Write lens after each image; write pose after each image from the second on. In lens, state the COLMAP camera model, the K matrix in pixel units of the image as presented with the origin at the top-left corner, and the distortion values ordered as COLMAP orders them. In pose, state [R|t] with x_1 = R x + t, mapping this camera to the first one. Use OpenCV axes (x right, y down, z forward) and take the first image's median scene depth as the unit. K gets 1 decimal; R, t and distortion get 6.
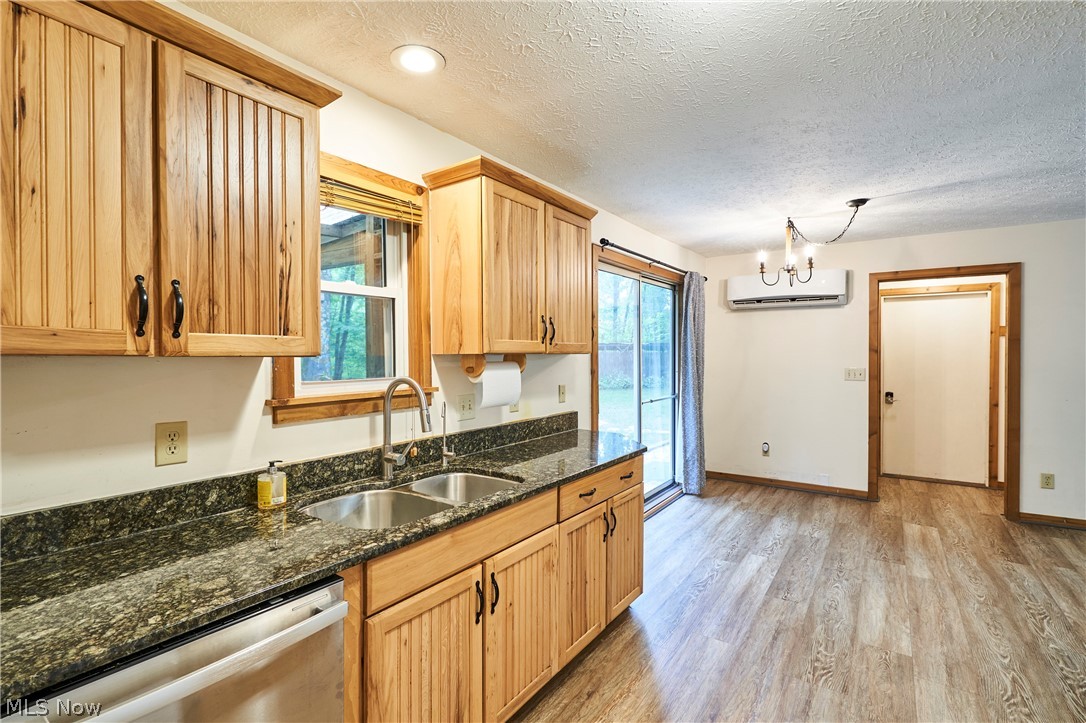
lens RADIAL K [[510.6, 0, 543.0], [0, 510.6, 361.5], [0, 0, 1]] dist [0.000439, -0.000284]
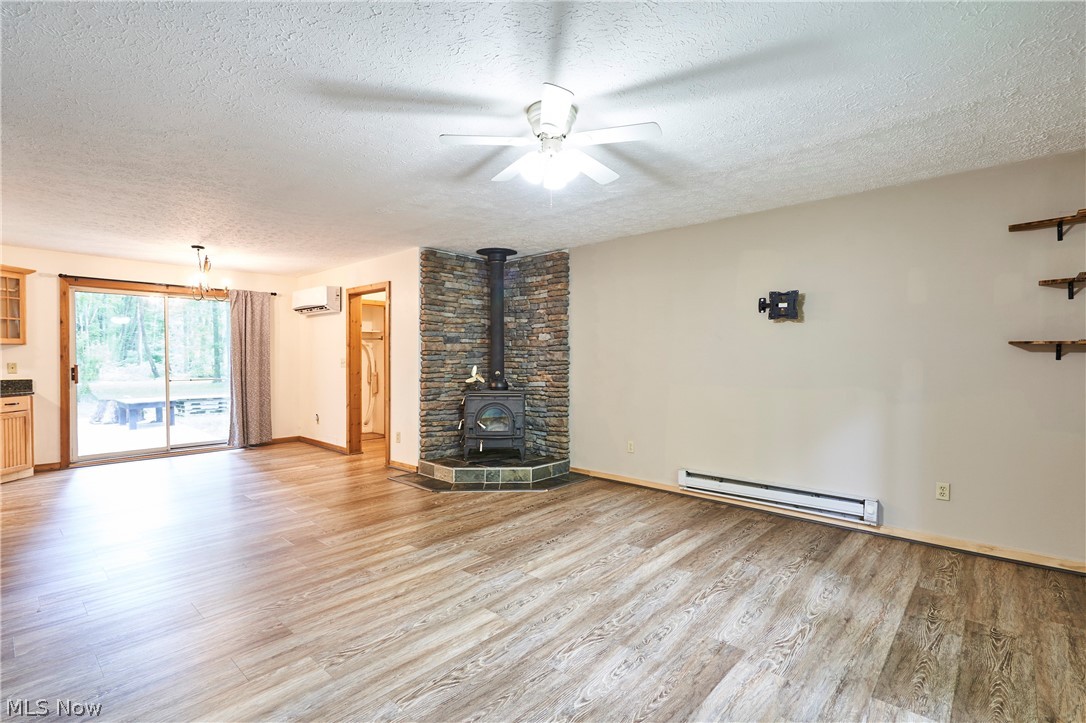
lens RADIAL K [[510.6, 0, 543.0], [0, 510.6, 361.5], [0, 0, 1]] dist [0.000439, -0.000284]
pose [[0.989494, 0.003157, -0.144539, 3.647386], [-0.004467, 0.999952, -0.008746, 0.086173], [0.144504, 0.009300, 0.989460, -0.753804]]
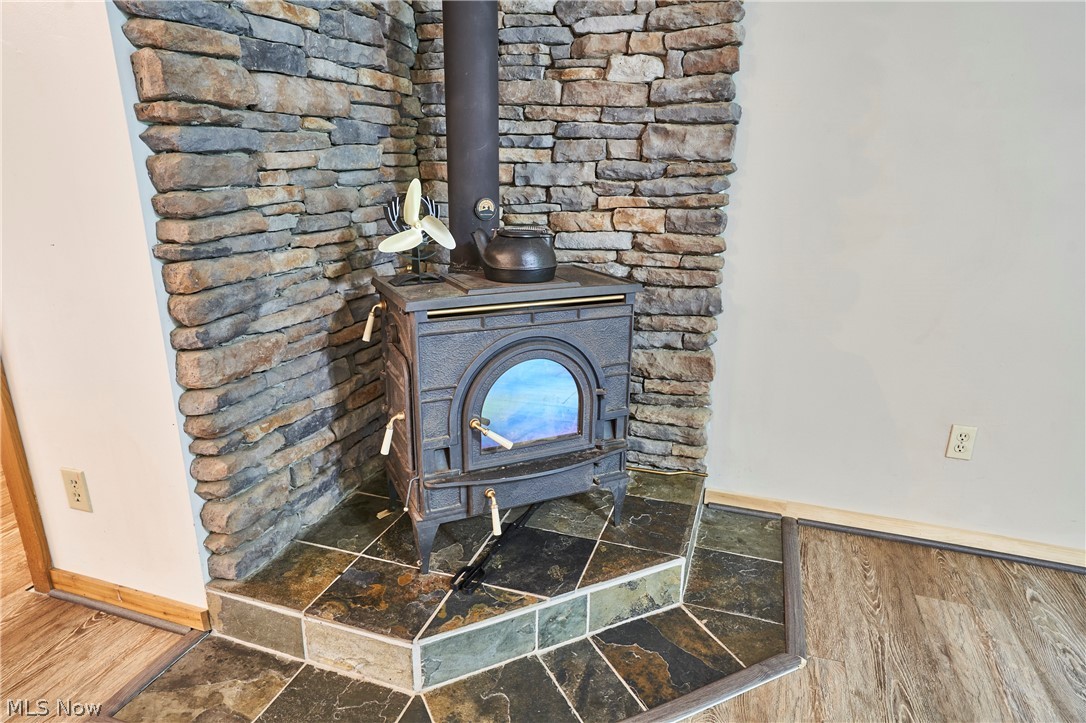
lens RADIAL K [[647.2, 0, 543.0], [0, 647.2, 361.5], [0, 0, 1]] dist [-0.003400, 0.001329]
pose [[0.963724, -0.067062, 0.258340, 2.713290], [-0.010560, 0.957581, 0.287972, 0.067996], [-0.266693, -0.280254, 0.922135, 1.281834]]
